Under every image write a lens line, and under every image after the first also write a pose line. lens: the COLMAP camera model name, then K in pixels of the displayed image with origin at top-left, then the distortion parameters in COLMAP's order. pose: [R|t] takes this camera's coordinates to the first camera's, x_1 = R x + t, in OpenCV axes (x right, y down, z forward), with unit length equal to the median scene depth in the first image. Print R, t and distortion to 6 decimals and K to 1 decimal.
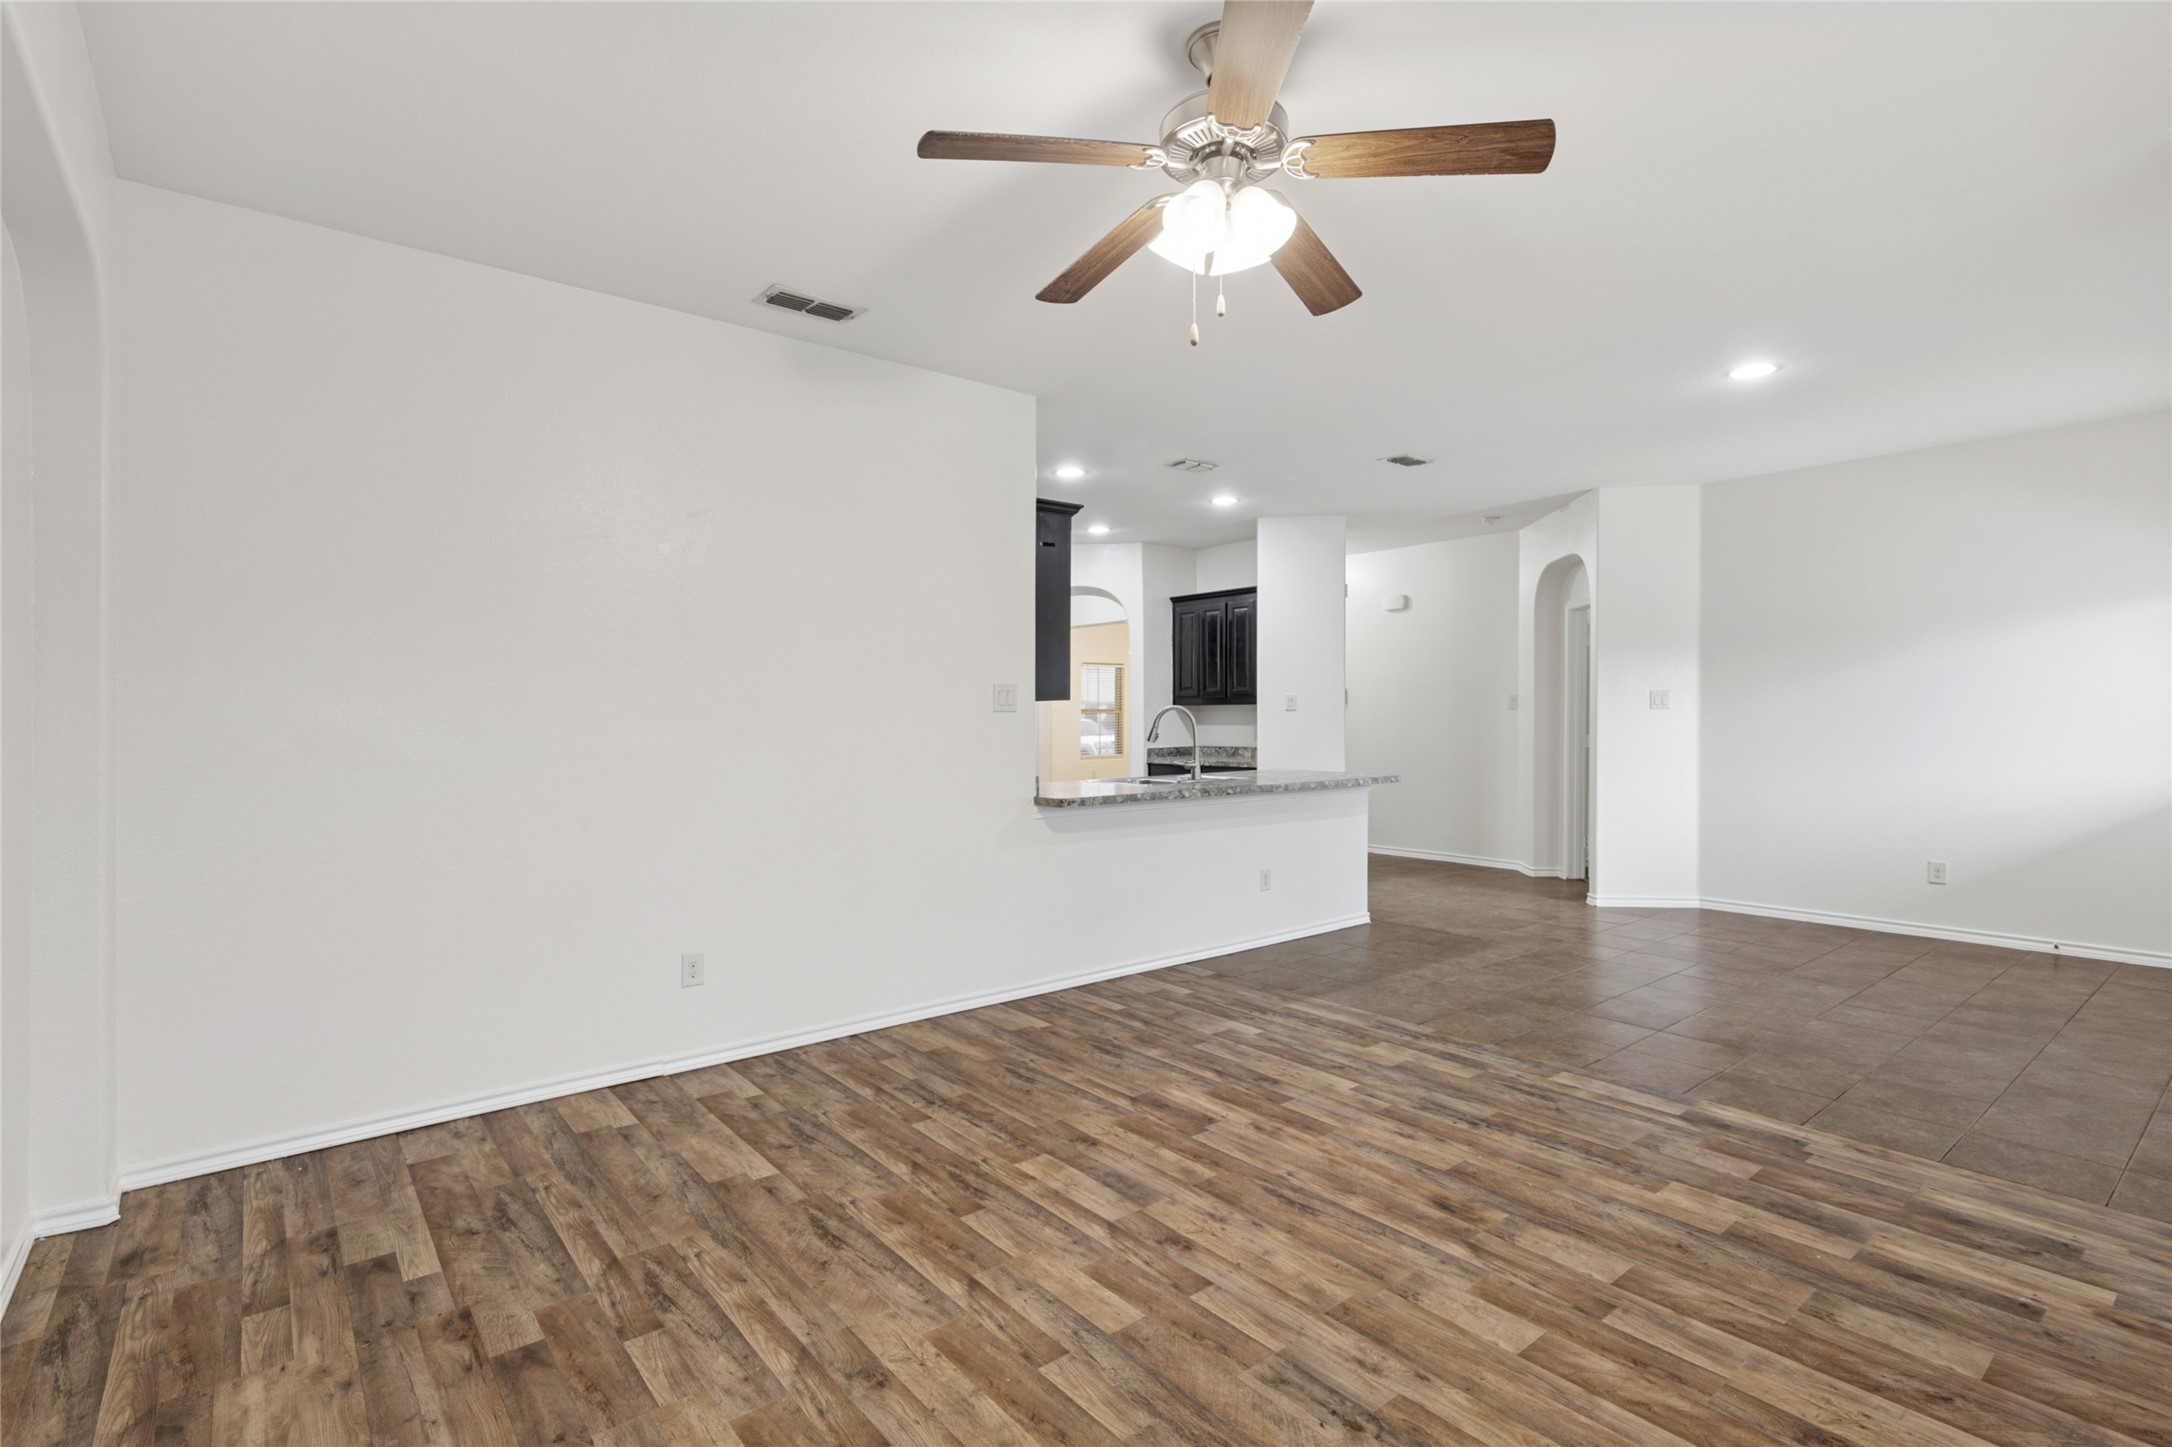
lens RADIAL K [[1021.4, 0, 1070.9], [0, 1021.4, 729.8], [0, 0, 1]] dist [-0.002038, 0.000083]
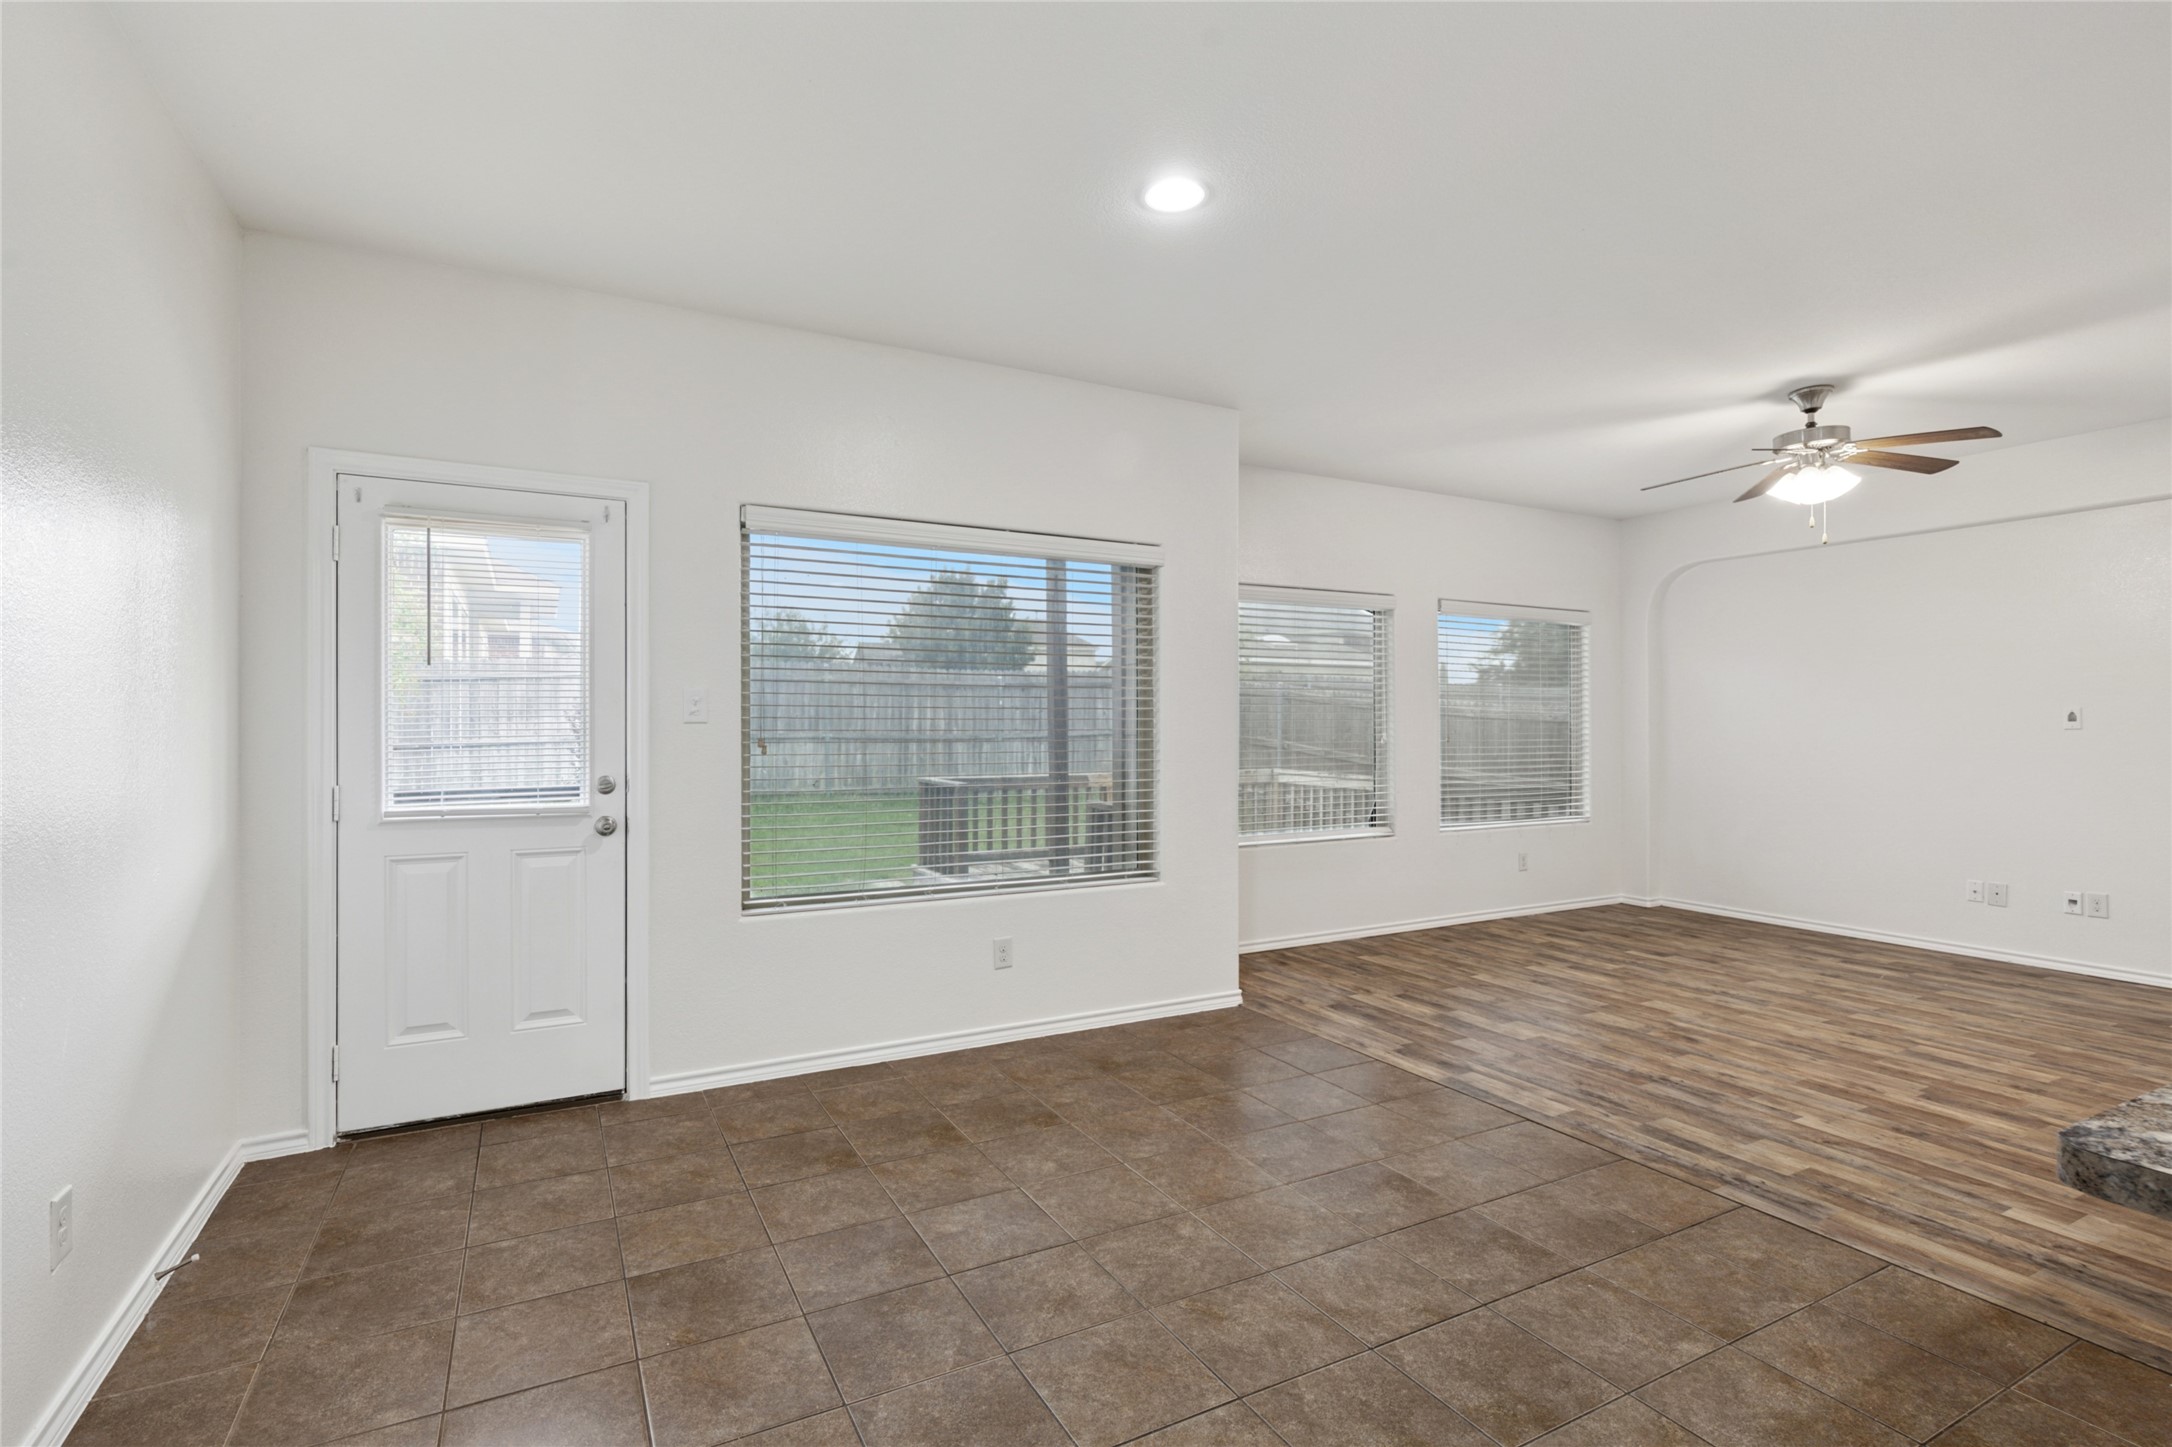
lens RADIAL K [[1021.4, 0, 1070.9], [0, 1021.4, 729.8], [0, 0, 1]] dist [-0.002038, 0.000083]
pose [[-0.983213, 0.007496, 0.182309, 0.787441], [0.010935, 0.999781, 0.017869, -0.036498], [-0.182135, 0.019562, -0.983079, 2.105422]]
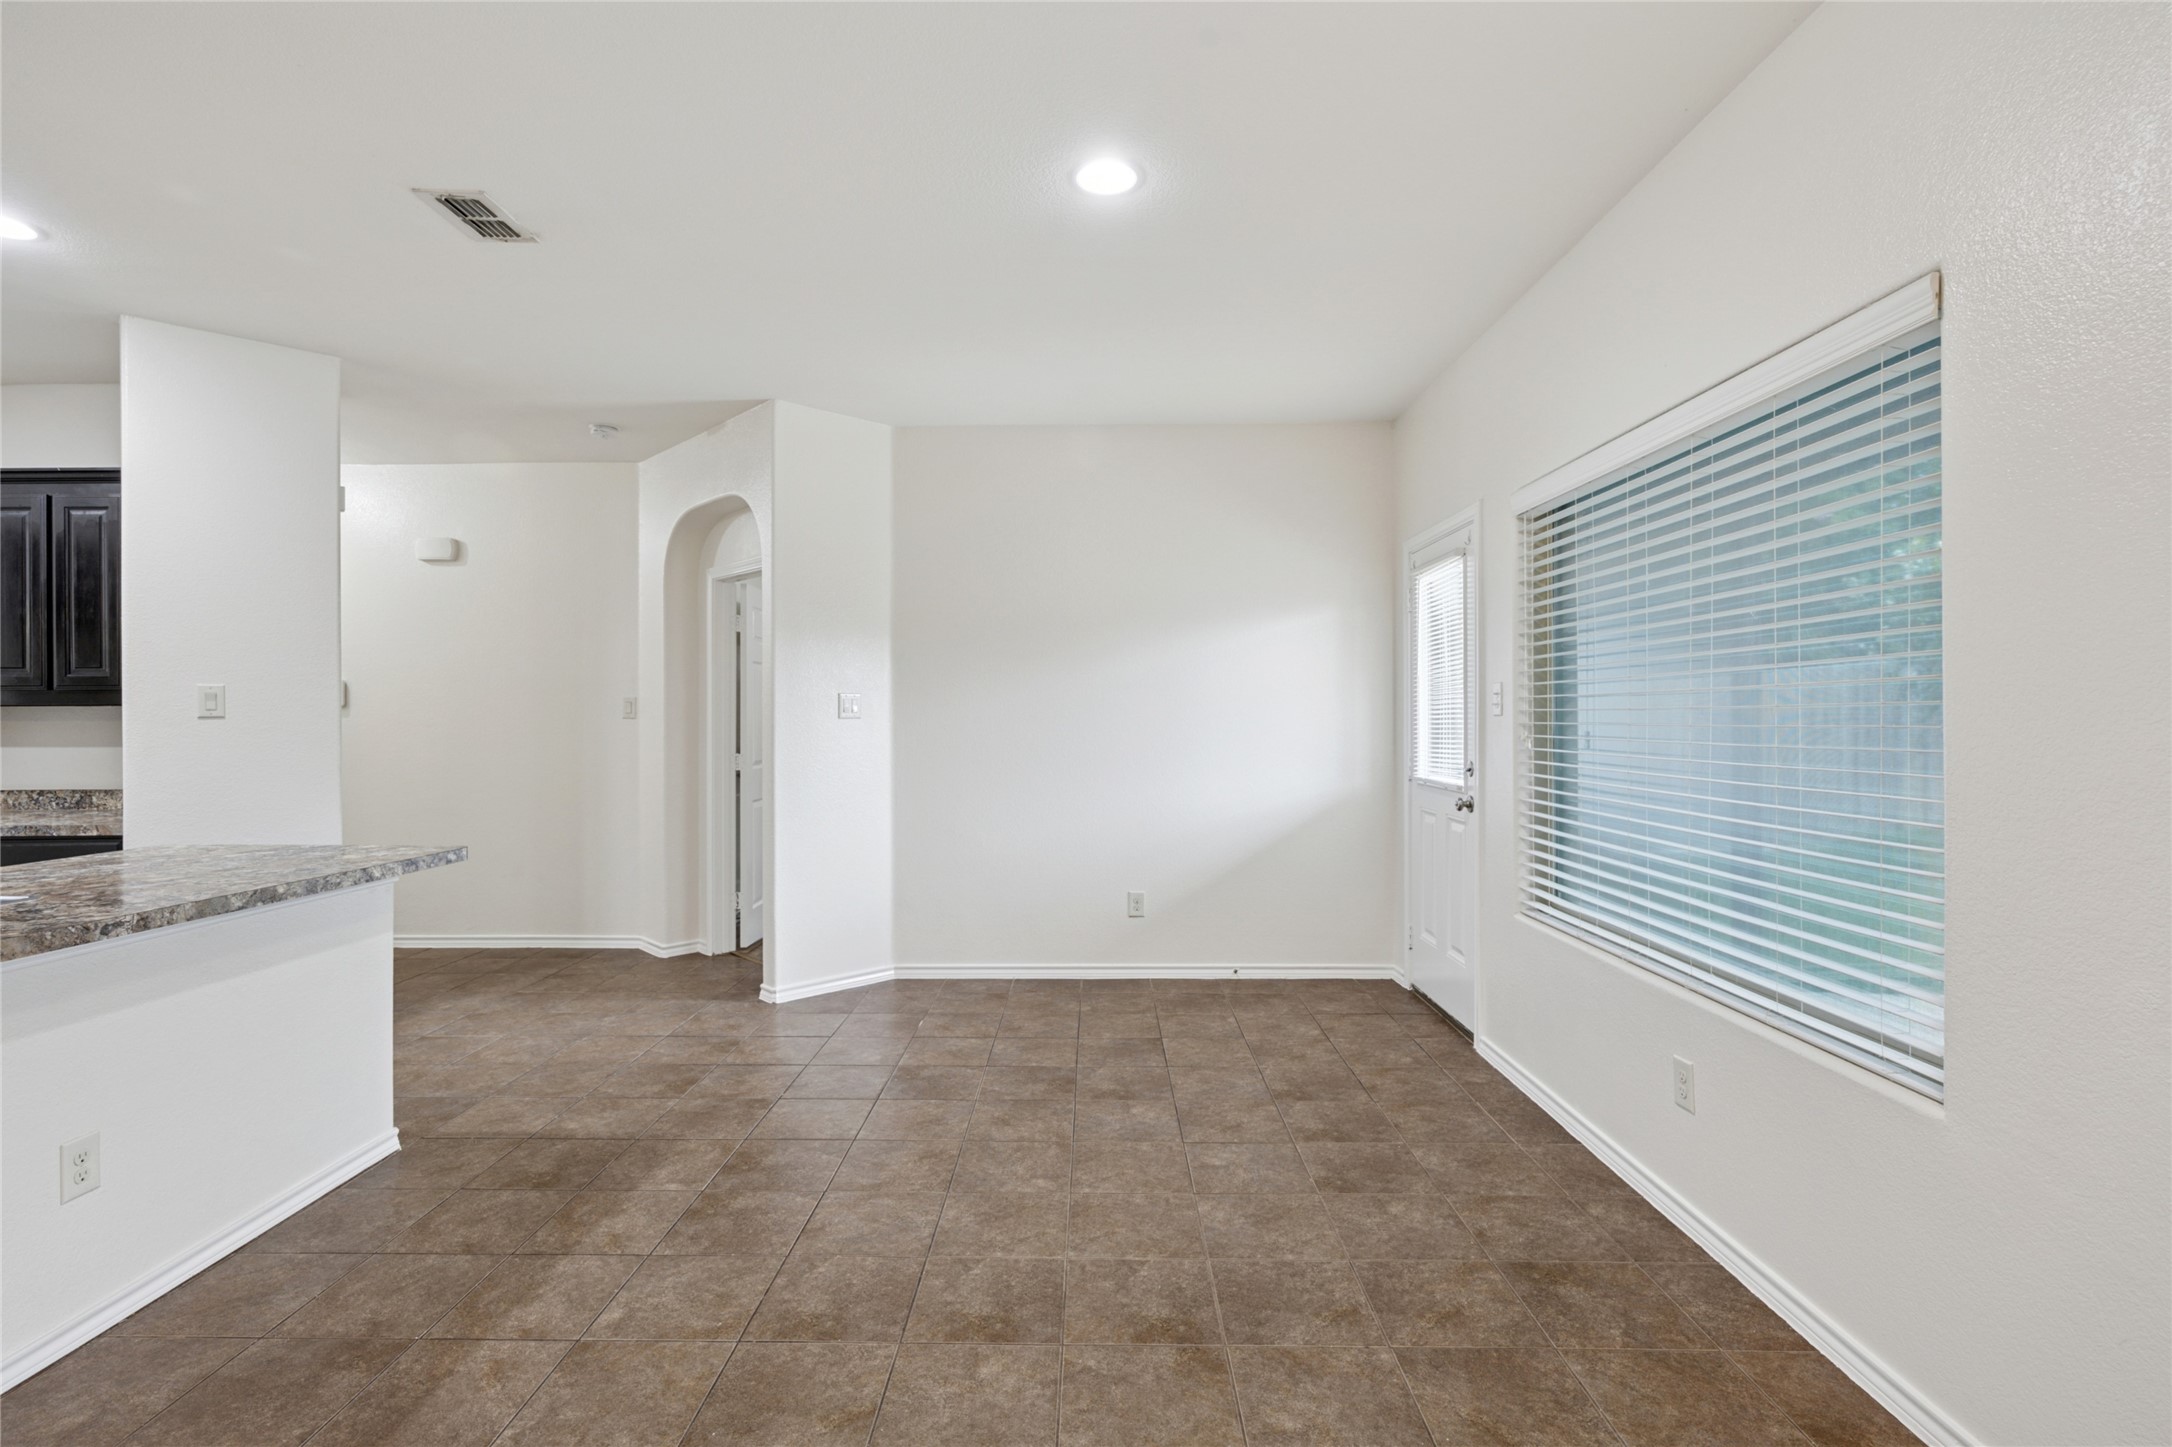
lens RADIAL K [[1016.6, 0, 1078.6], [0, 1016.6, 724.0], [0, 0, 1]] dist [0.001250, 0.000585]
pose [[0.634756, 0.000981, 0.772712, 0.222996], [0.010732, 0.999892, -0.010085, -0.014102], [-0.772638, 0.014695, 0.634677, 0.793760]]
